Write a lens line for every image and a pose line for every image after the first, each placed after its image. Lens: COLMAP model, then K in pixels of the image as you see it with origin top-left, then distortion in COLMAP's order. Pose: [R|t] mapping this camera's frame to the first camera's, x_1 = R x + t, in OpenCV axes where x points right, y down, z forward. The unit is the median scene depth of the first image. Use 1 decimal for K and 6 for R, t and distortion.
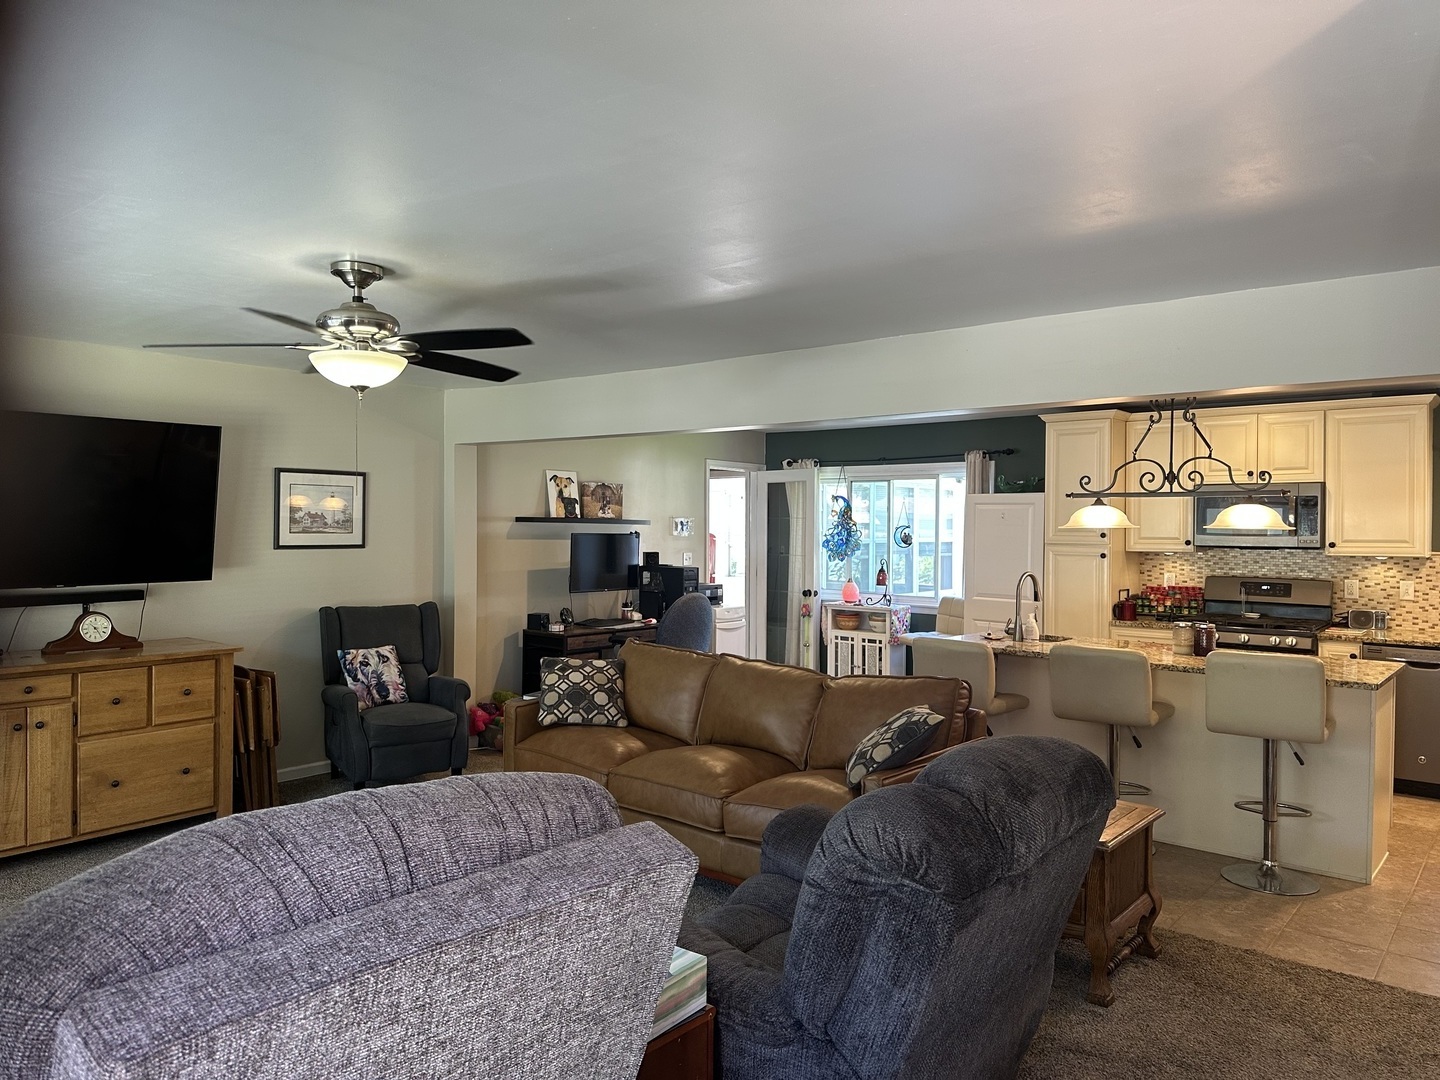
lens RADIAL K [[999.0, 0, 715.0], [0, 999.0, 534.2], [0, 0, 1]] dist [0.125647, -0.207601]
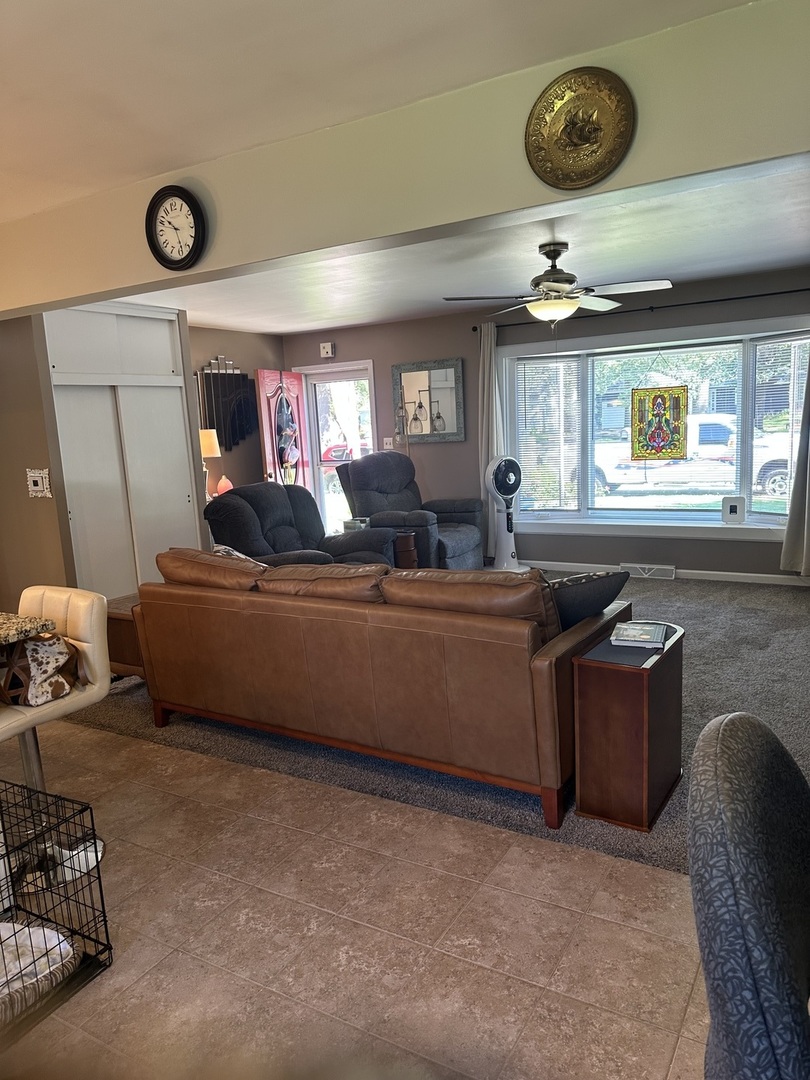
lens RADIAL K [[749.2, 0, 405.1], [0, 749.2, 543.7], [0, 0, 1]] dist [0.125647, -0.207601]
pose [[-0.991240, 0.067983, -0.113233, 0.035168], [0.048207, 0.984431, 0.169029, -0.001331], [0.122961, 0.162090, -0.979085, 1.136286]]
